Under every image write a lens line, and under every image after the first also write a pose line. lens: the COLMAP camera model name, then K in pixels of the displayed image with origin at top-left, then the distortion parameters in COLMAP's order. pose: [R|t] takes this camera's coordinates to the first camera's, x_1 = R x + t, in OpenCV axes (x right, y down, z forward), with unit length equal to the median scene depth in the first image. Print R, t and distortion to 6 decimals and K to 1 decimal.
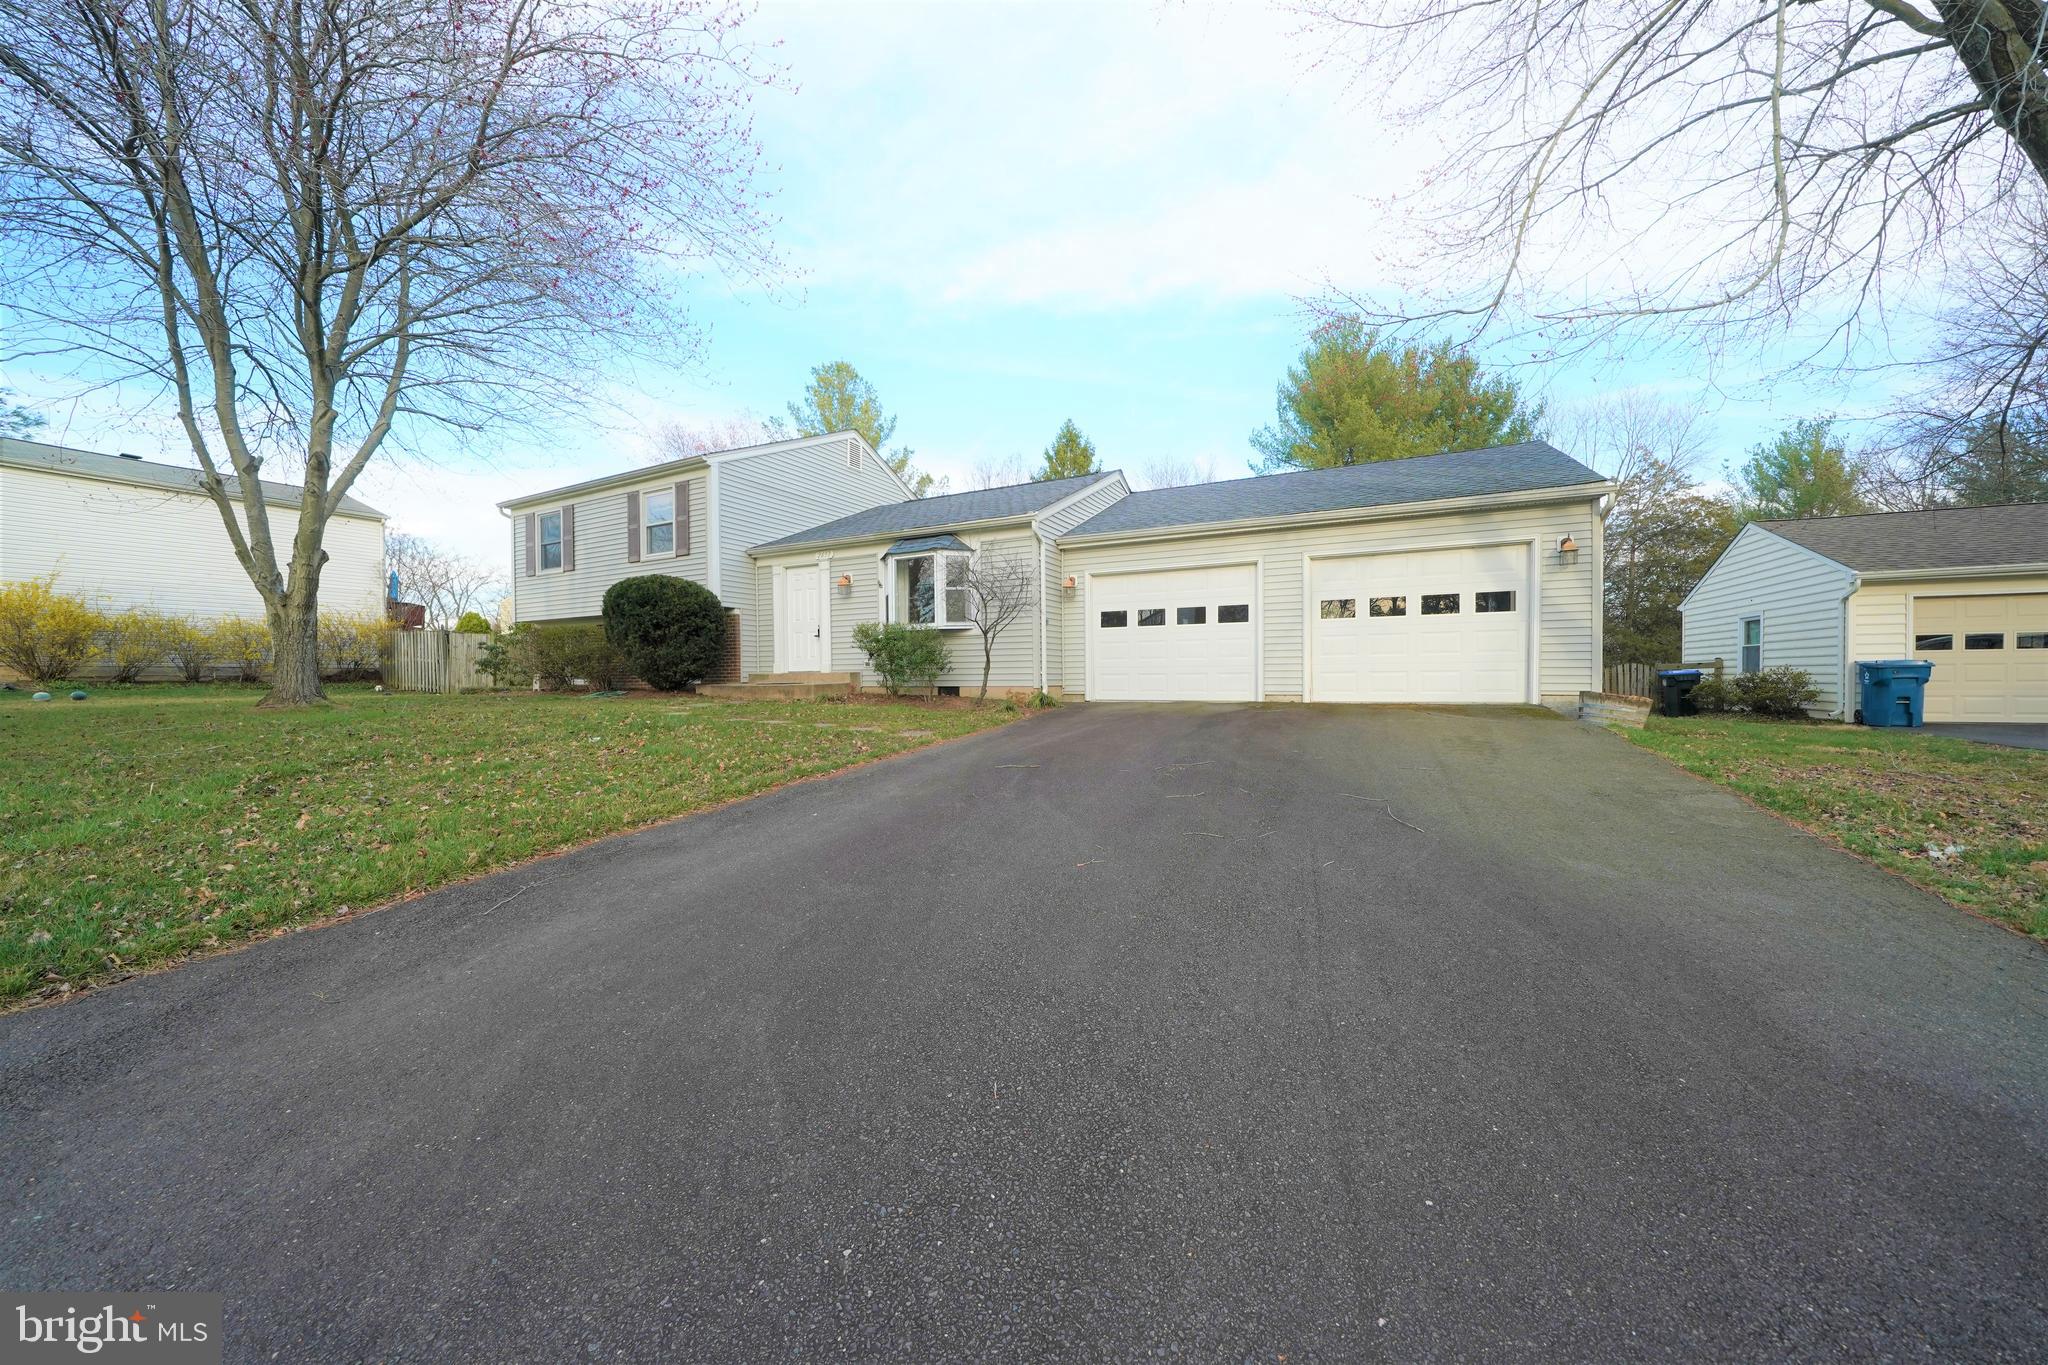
lens RADIAL K [[699.9, 0, 1024.0], [0, 699.9, 682.5], [0, 0, 1]] dist [-0.023488, -0.000032]
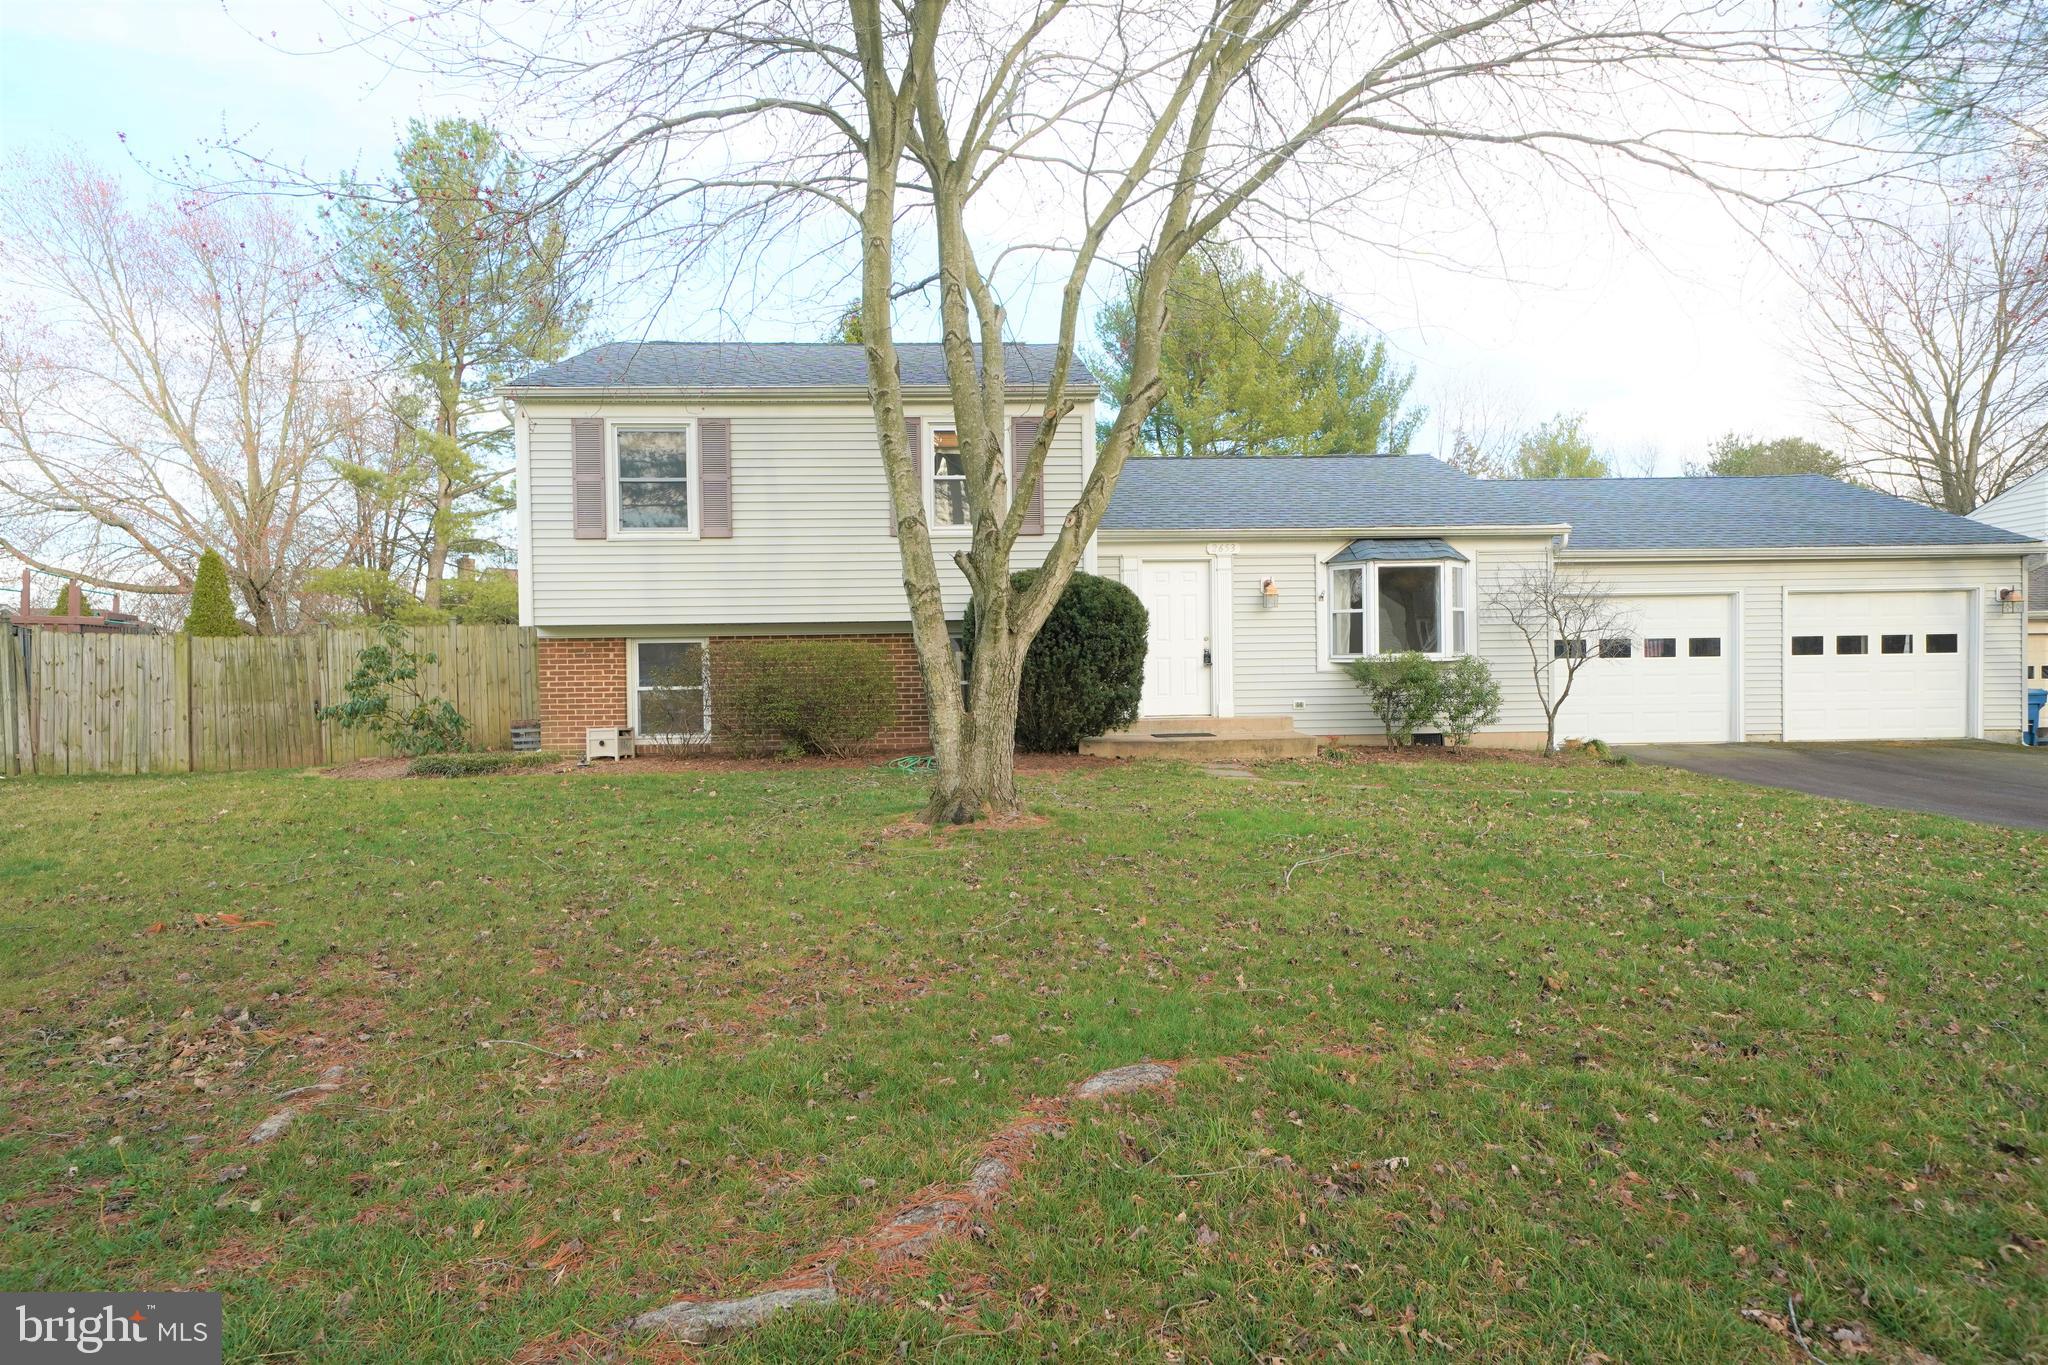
lens RADIAL K [[1091.9, 0, 1024.0], [0, 1091.9, 682.5], [0, 0, 1]] dist [0.017332, -0.000136]
pose [[0.871086, -0.007203, 0.491078, -1.052081], [0.011965, 0.999907, -0.006557, -0.046406], [-0.490985, 0.011588, 0.871091, 0.155449]]
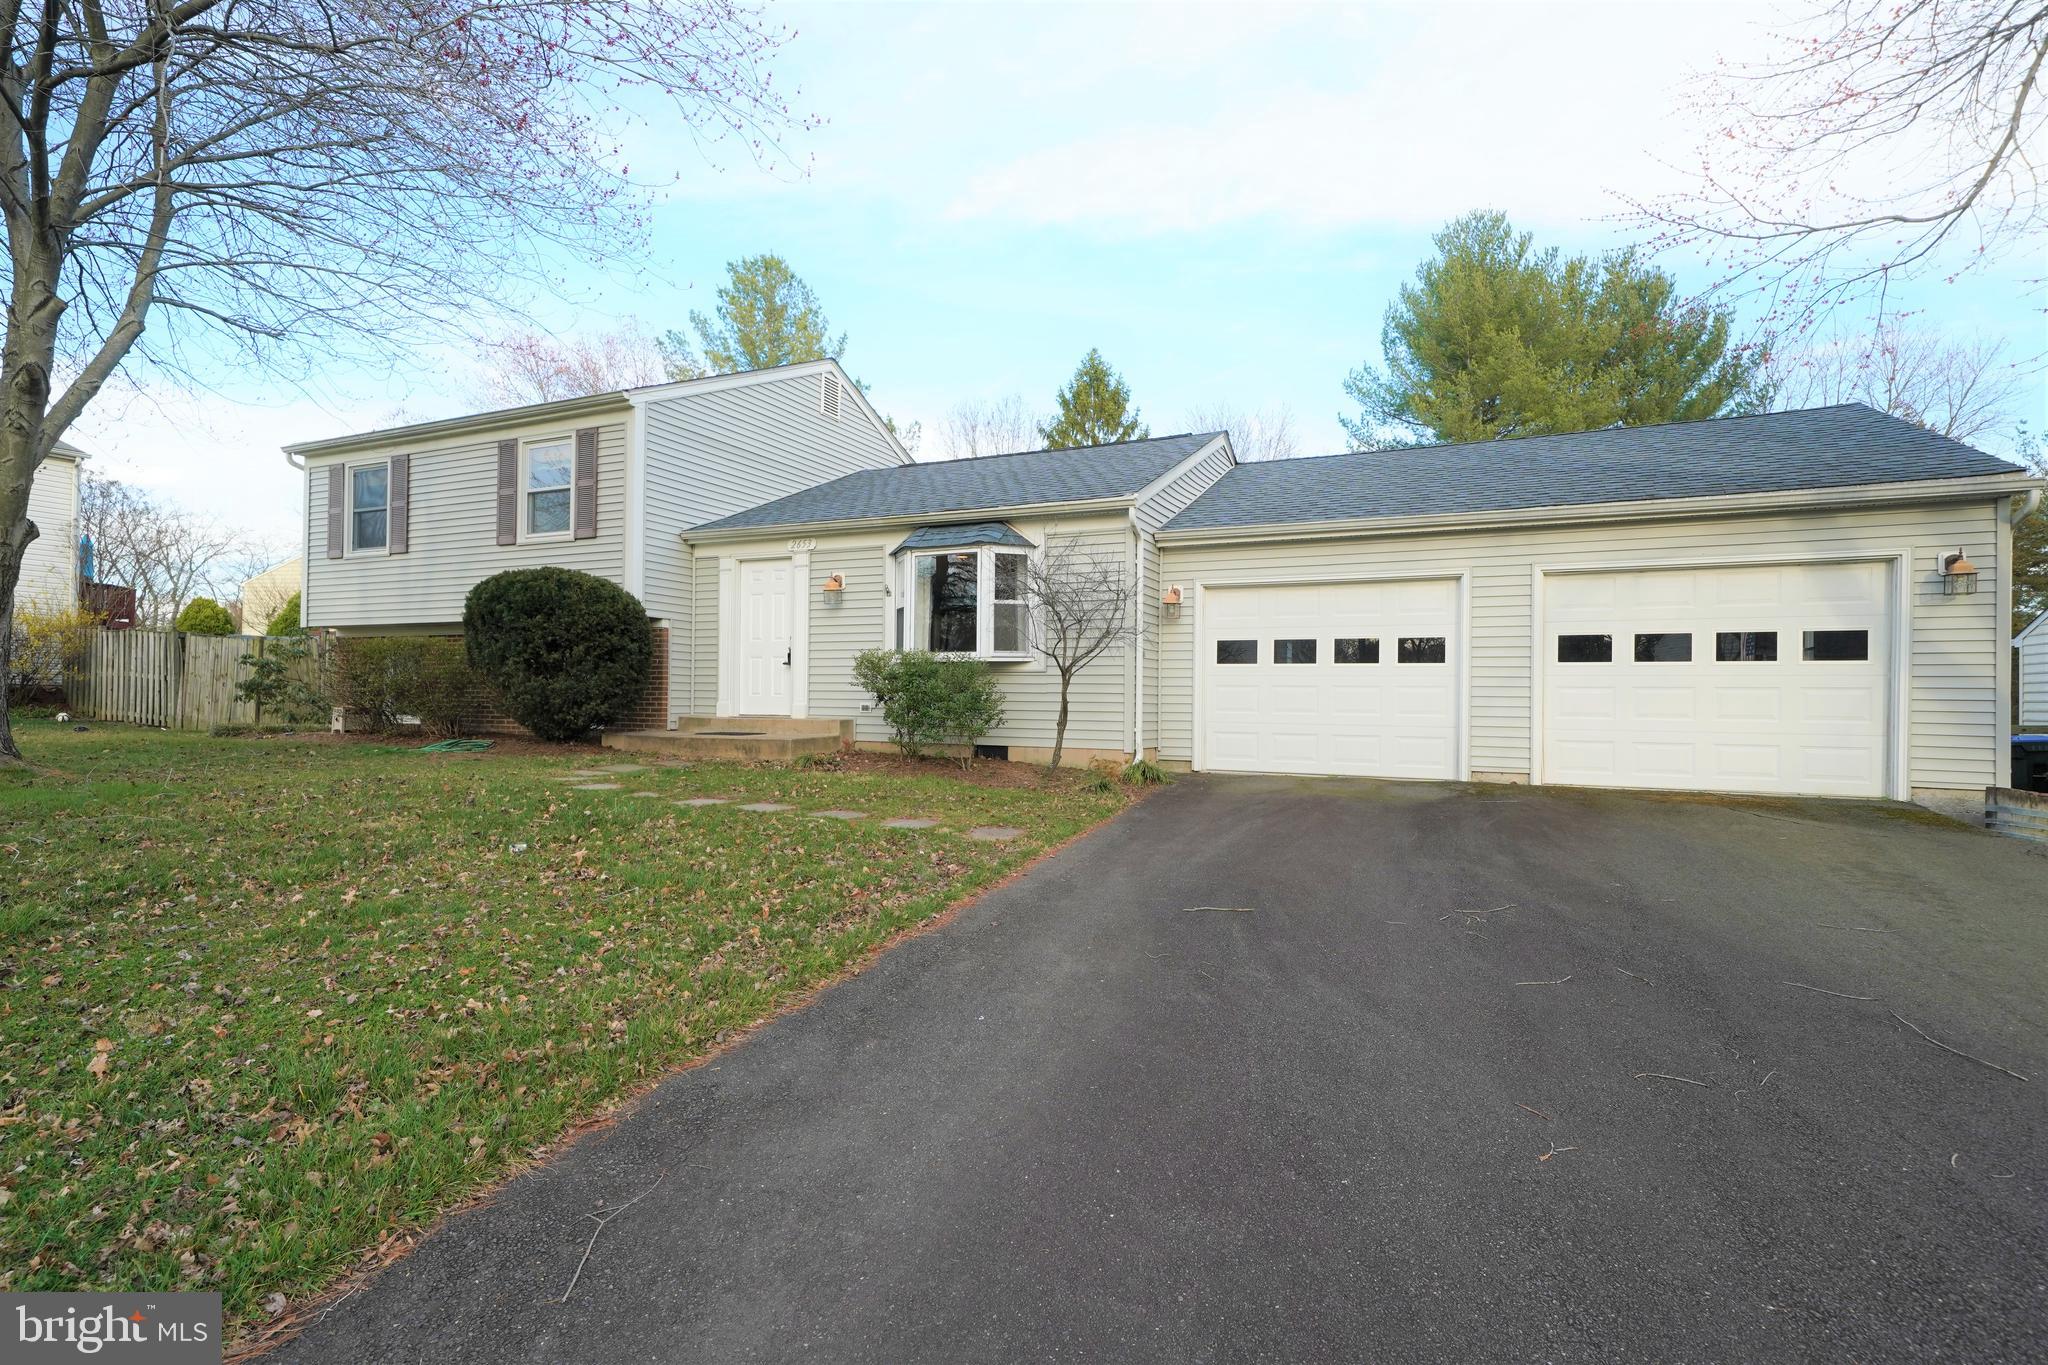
lens RADIAL K [[980.3, 0, 1024.0], [0, 980.3, 682.5], [0, 0, 1]] dist [0.013429, -0.000065]
pose [[0.999277, 0.021851, 0.031129, -0.102810], [-0.020934, 0.999346, -0.029482, -0.026842], [-0.031753, 0.028809, 0.999080, 0.048597]]
